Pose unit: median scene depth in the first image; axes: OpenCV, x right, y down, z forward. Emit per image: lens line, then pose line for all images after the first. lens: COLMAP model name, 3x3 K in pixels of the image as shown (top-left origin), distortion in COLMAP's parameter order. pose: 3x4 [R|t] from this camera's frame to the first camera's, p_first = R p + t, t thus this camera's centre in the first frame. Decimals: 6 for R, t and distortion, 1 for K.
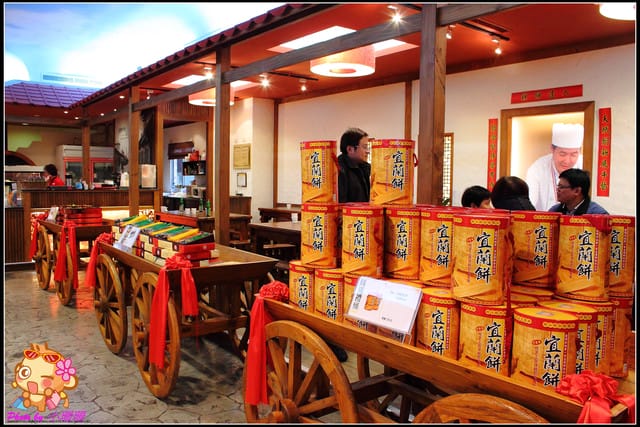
lens RADIAL K [[528.5, 0, 320.0], [0, 528.5, 213.5], [0, 0, 1]] dist [-0.168273, 0.149374]
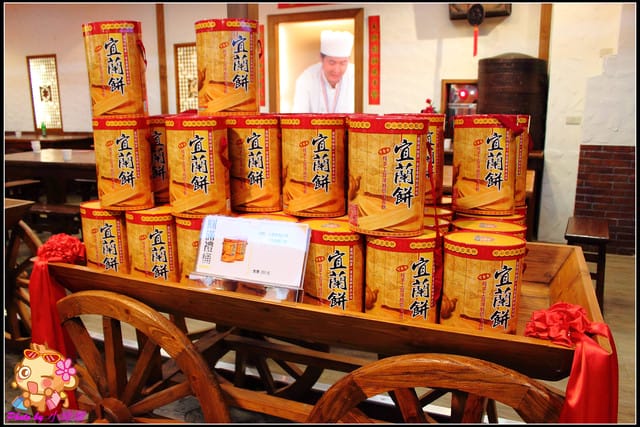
lens RADIAL K [[528.5, 0, 320.0], [0, 528.5, 213.5], [0, 0, 1]] dist [-0.168273, 0.149374]
pose [[0.876676, -0.119431, 0.466021, -0.114989], [0.047973, 0.985569, 0.162333, 0.010384], [-0.478684, -0.119957, 0.869754, 0.317593]]
